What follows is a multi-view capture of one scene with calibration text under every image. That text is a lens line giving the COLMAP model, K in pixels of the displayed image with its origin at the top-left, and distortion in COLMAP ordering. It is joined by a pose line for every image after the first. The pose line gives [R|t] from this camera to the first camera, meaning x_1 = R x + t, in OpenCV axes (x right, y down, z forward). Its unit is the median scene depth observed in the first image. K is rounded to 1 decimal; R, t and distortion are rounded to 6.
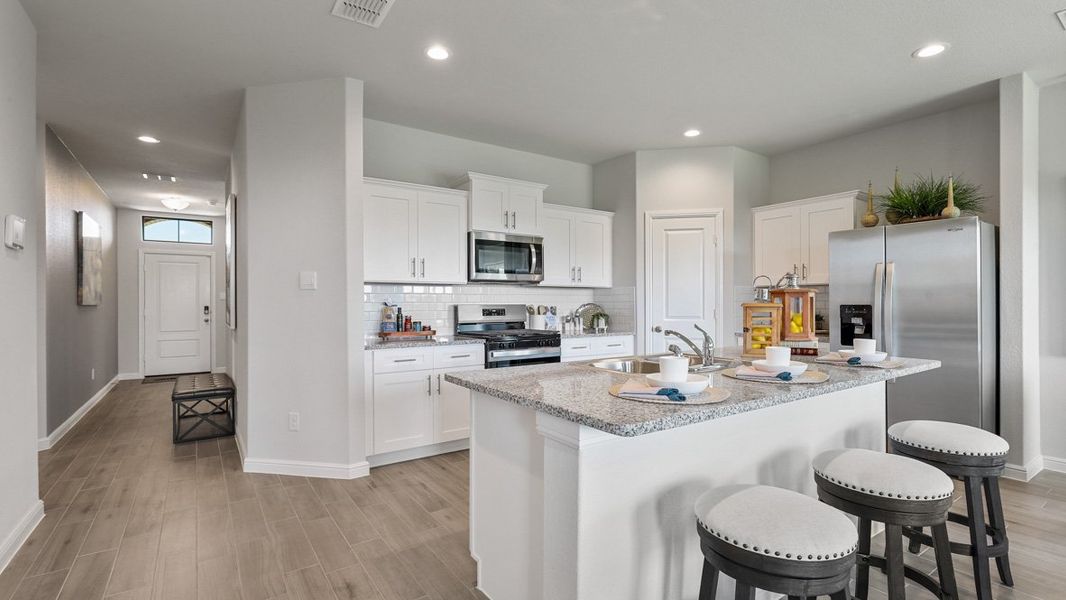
lens RADIAL K [[482.4, 0, 531.0], [0, 482.4, 302.5], [0, 0, 1]] dist [0.000402, -0.000645]
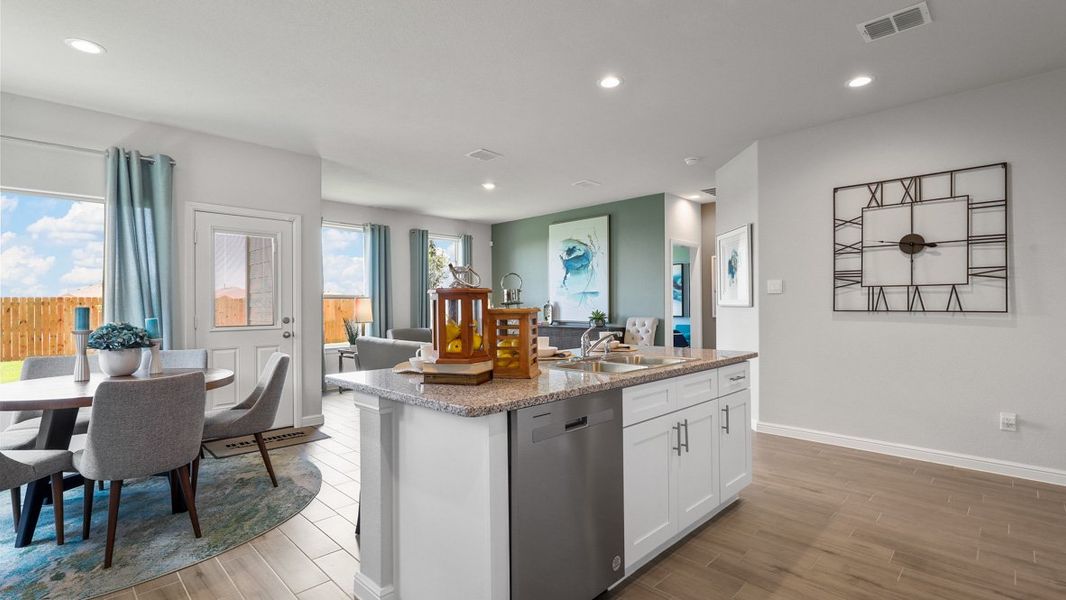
lens RADIAL K [[482.4, 0, 531.0], [0, 482.4, 302.5], [0, 0, 1]] dist [0.000402, -0.000645]
pose [[-0.983528, 0.007743, -0.180590, 0.344629], [0.008745, 0.999950, -0.004754, -0.002377], [0.180544, -0.006255, -0.983547, 1.036112]]
